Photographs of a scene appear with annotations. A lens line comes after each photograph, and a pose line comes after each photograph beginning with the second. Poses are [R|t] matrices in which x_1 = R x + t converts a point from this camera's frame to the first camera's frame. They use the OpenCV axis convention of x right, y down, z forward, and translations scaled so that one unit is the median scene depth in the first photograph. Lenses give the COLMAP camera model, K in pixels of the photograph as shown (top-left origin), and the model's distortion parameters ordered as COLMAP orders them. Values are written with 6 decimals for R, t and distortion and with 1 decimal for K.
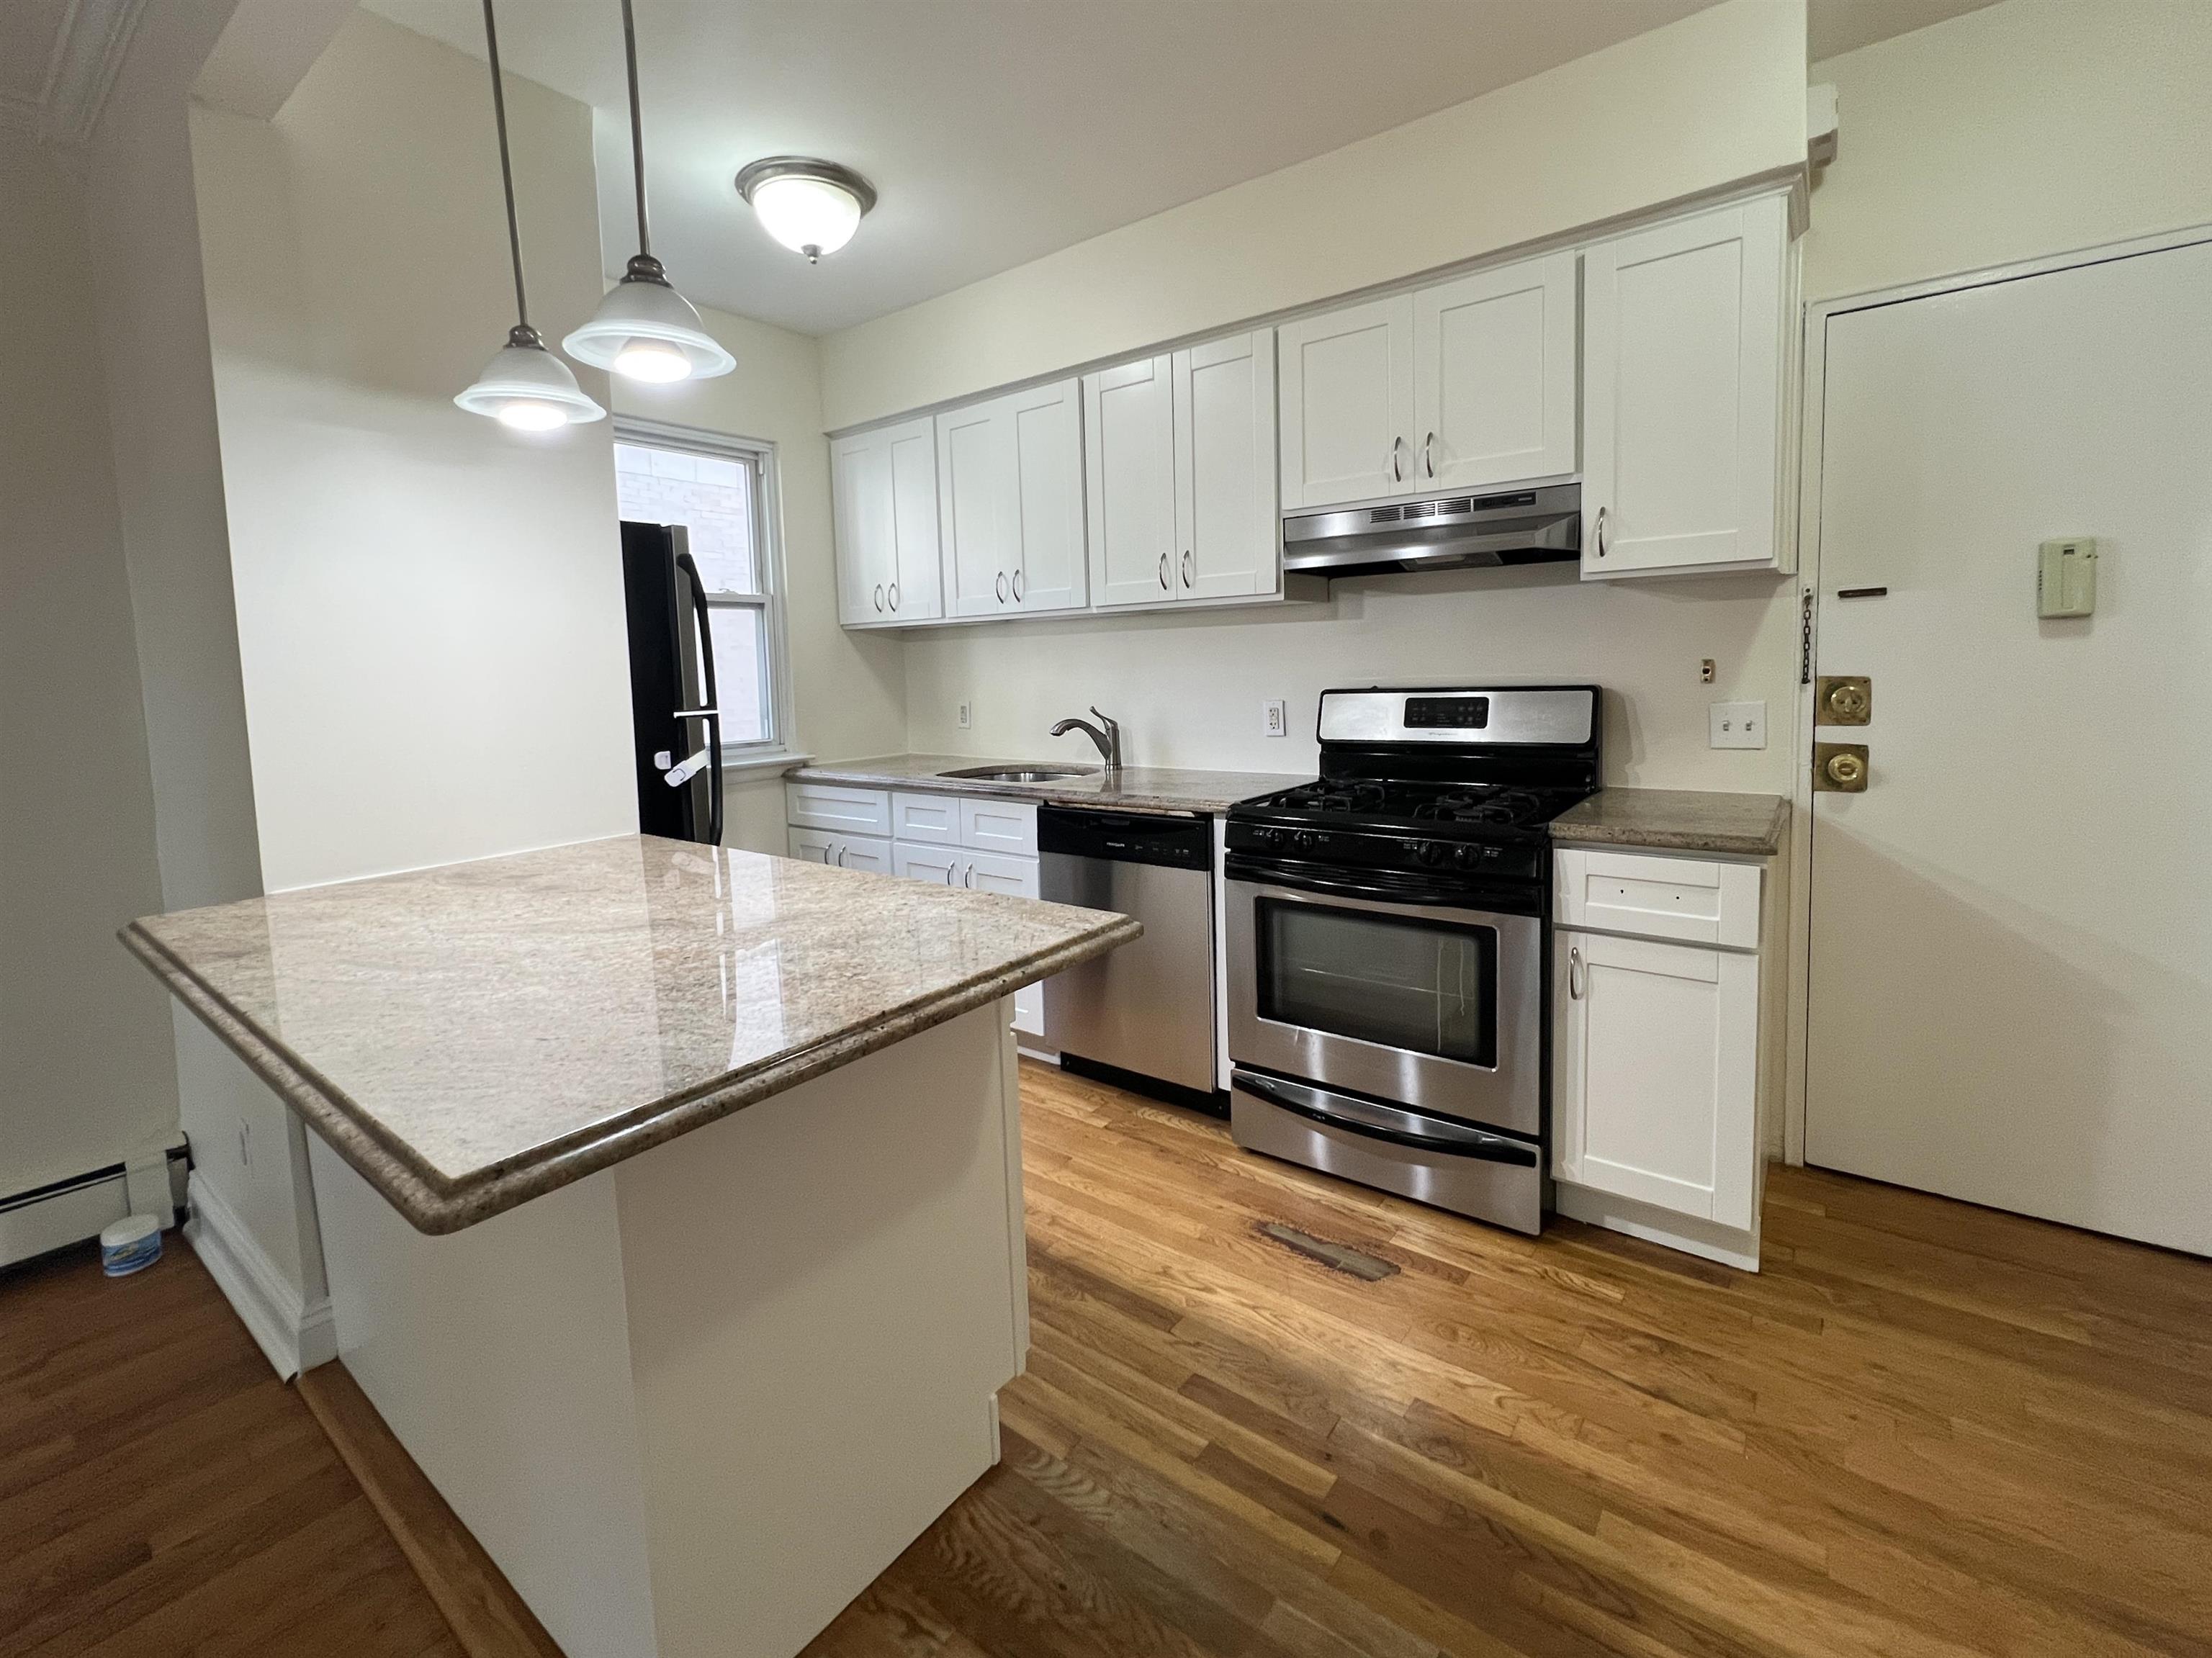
lens RADIAL K [[959.0, 0, 1104.4], [0, 959.0, 743.1], [0, 0, 1]] dist [-0.001631, -0.000363]
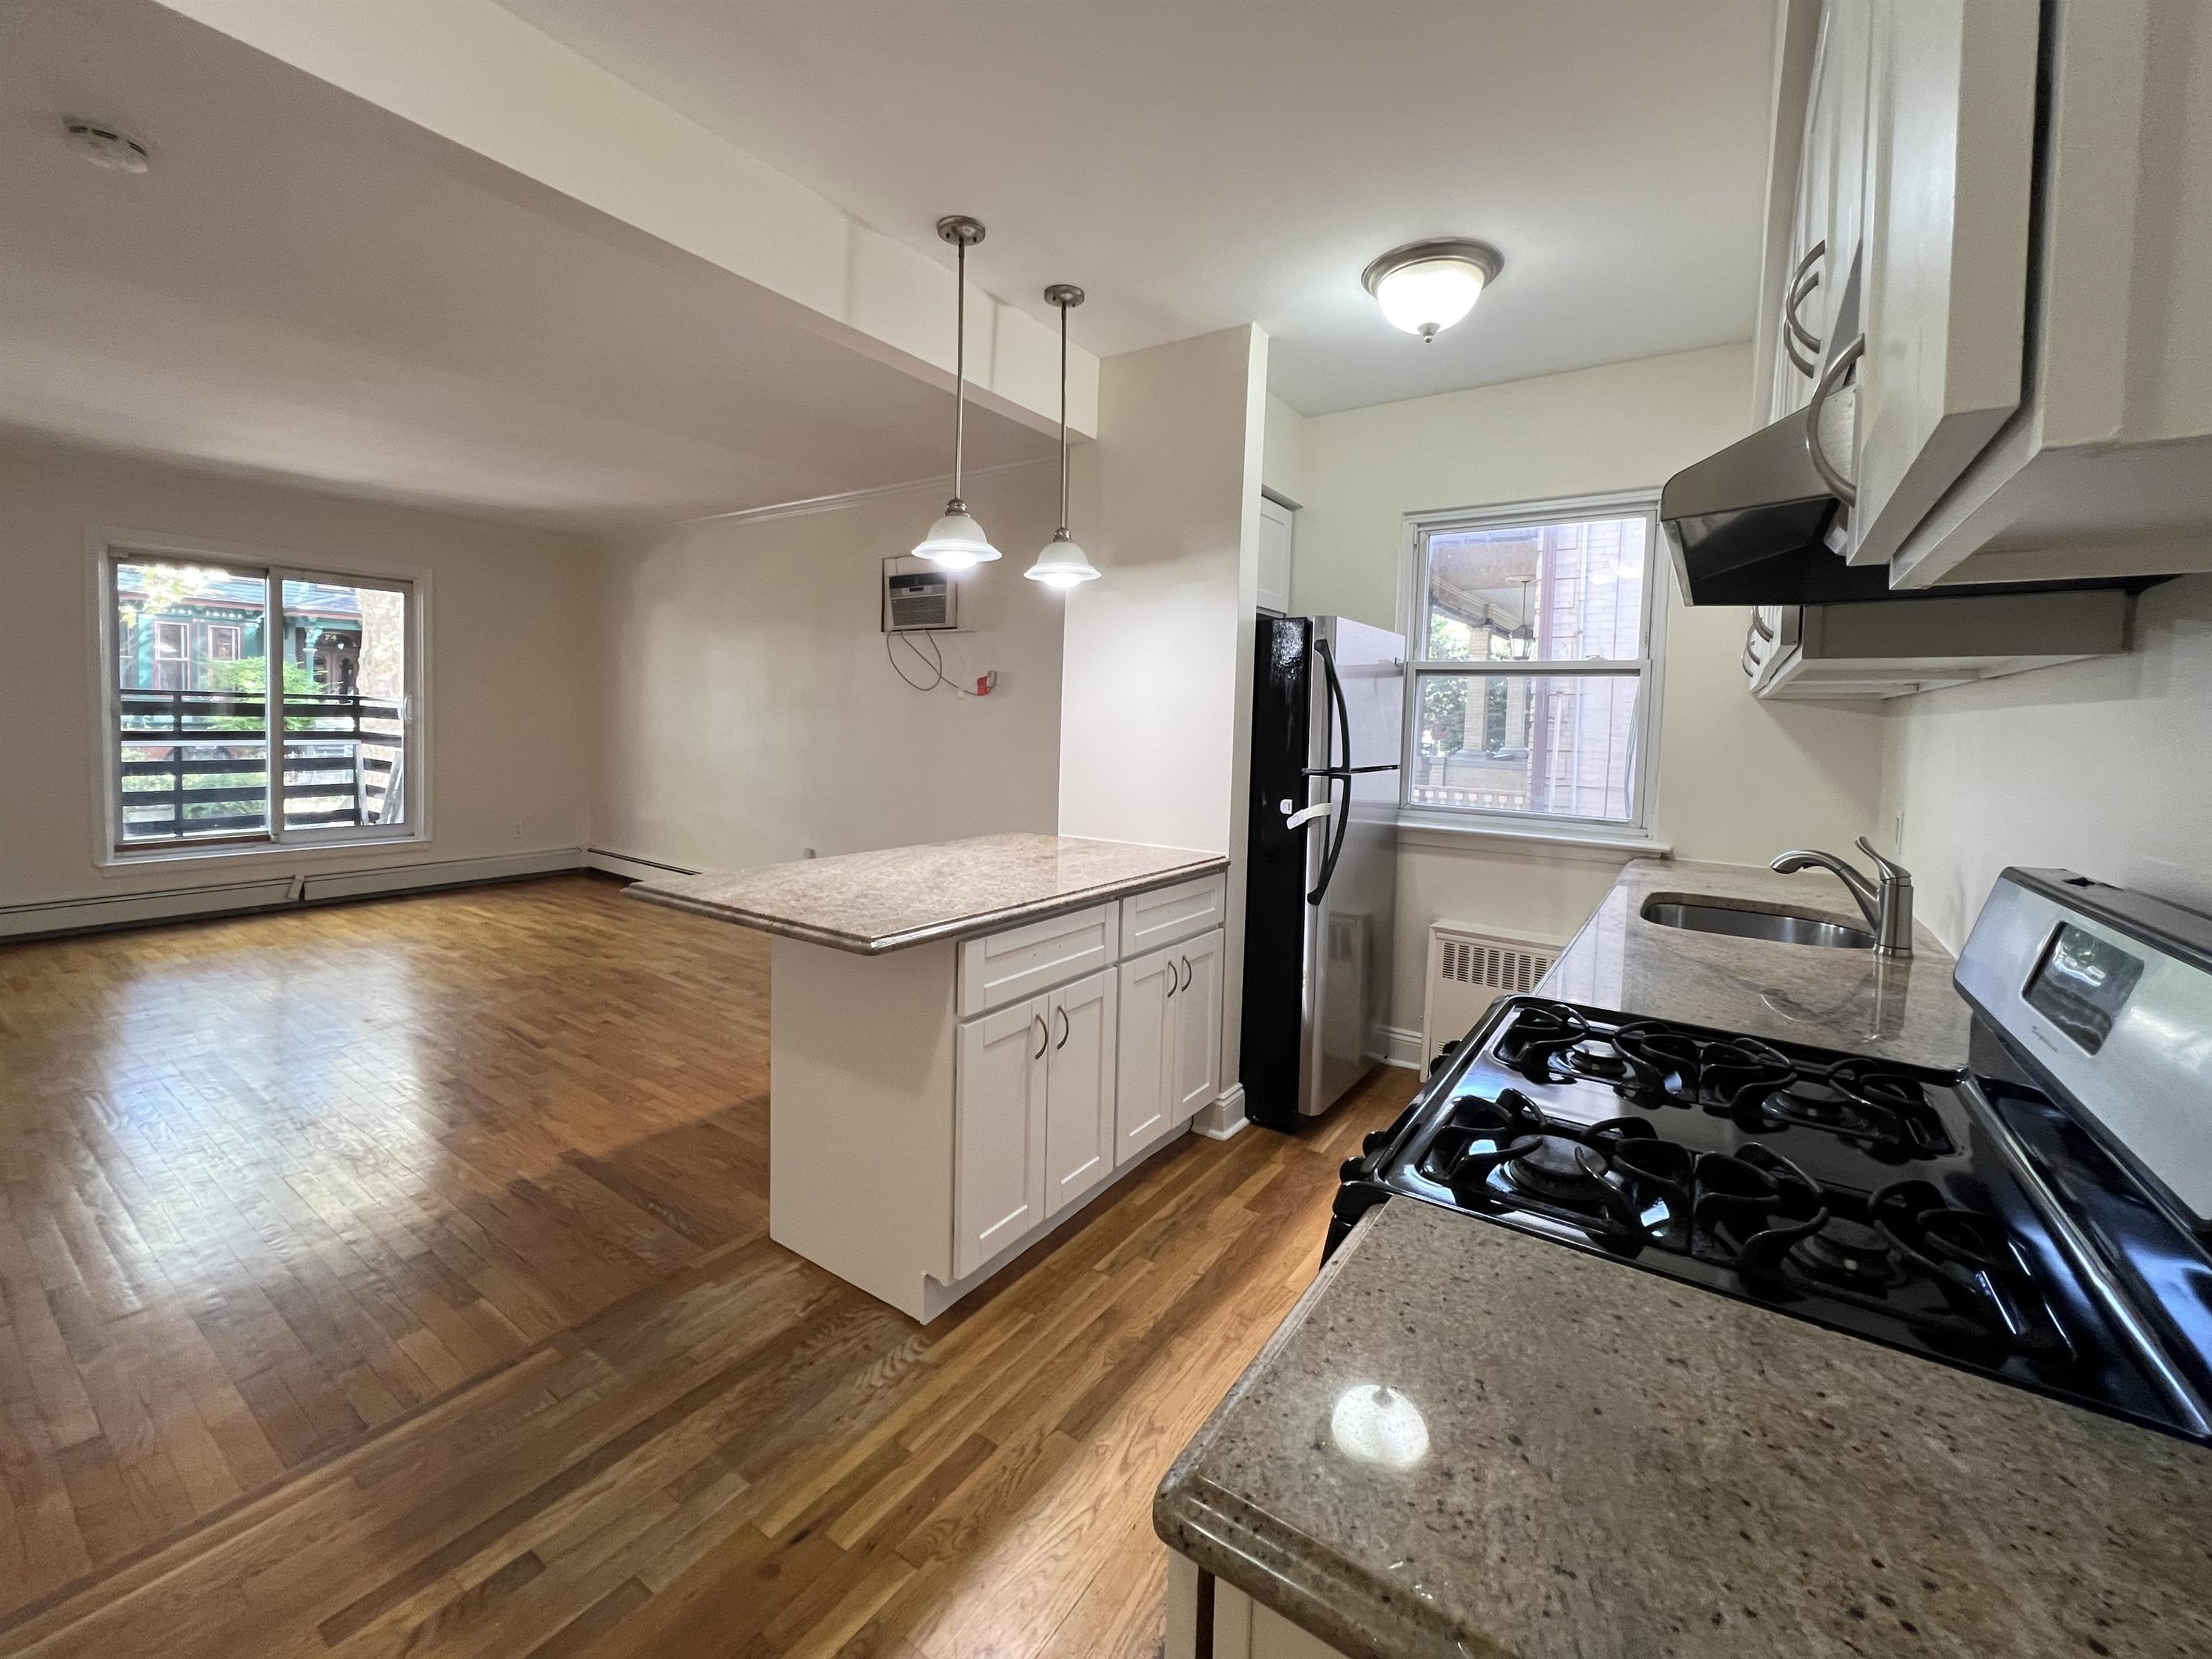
lens RADIAL K [[906.5, 0, 1098.0], [0, 906.5, 758.6], [0, 0, 1]] dist [-0.001077, 0.000046]
pose [[0.047401, 0.077821, -0.995840, 0.719367], [-0.109526, 0.991354, 0.072257, -0.105560], [0.992853, 0.105645, 0.055515, 0.702446]]
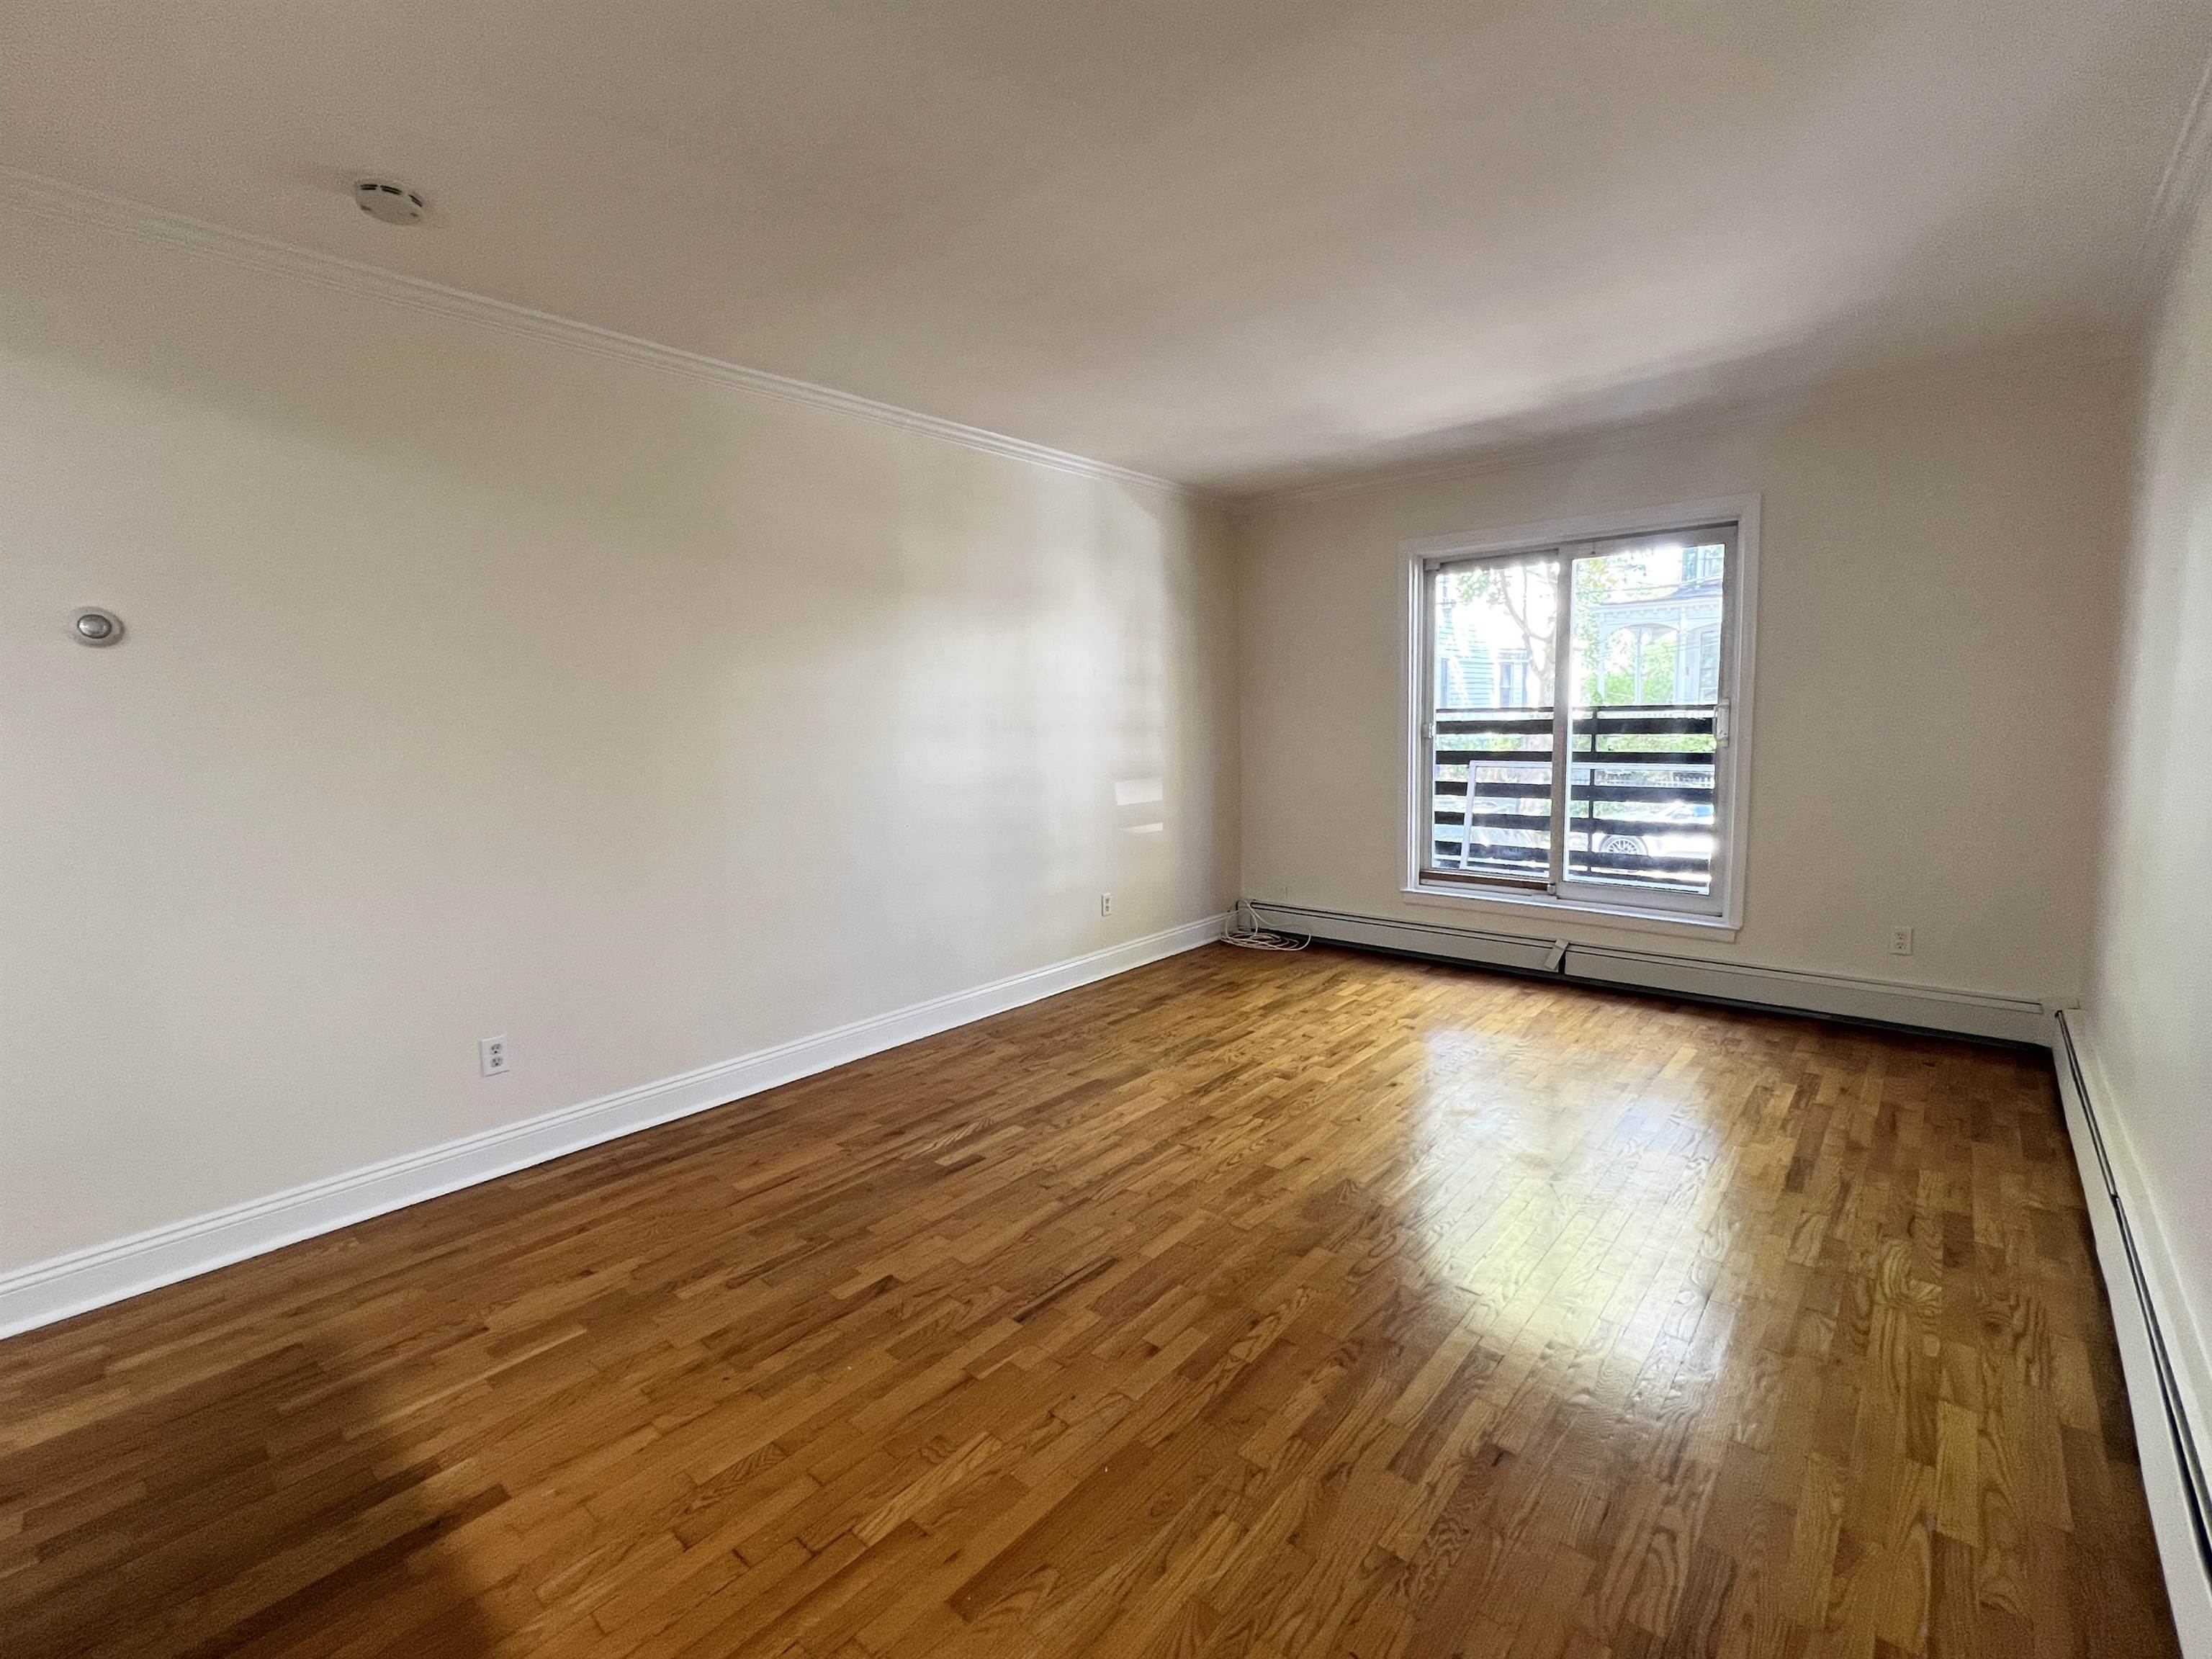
lens RADIAL K [[970.8, 0, 1096.5], [0, 970.8, 820.4], [0, 0, 1]] dist [-0.001230, -0.000072]
pose [[-0.996733, 0.040768, 0.069727, -0.928392], [0.053211, 0.980893, 0.187129, -0.062801], [-0.060766, 0.190227, -0.979858, 0.740119]]
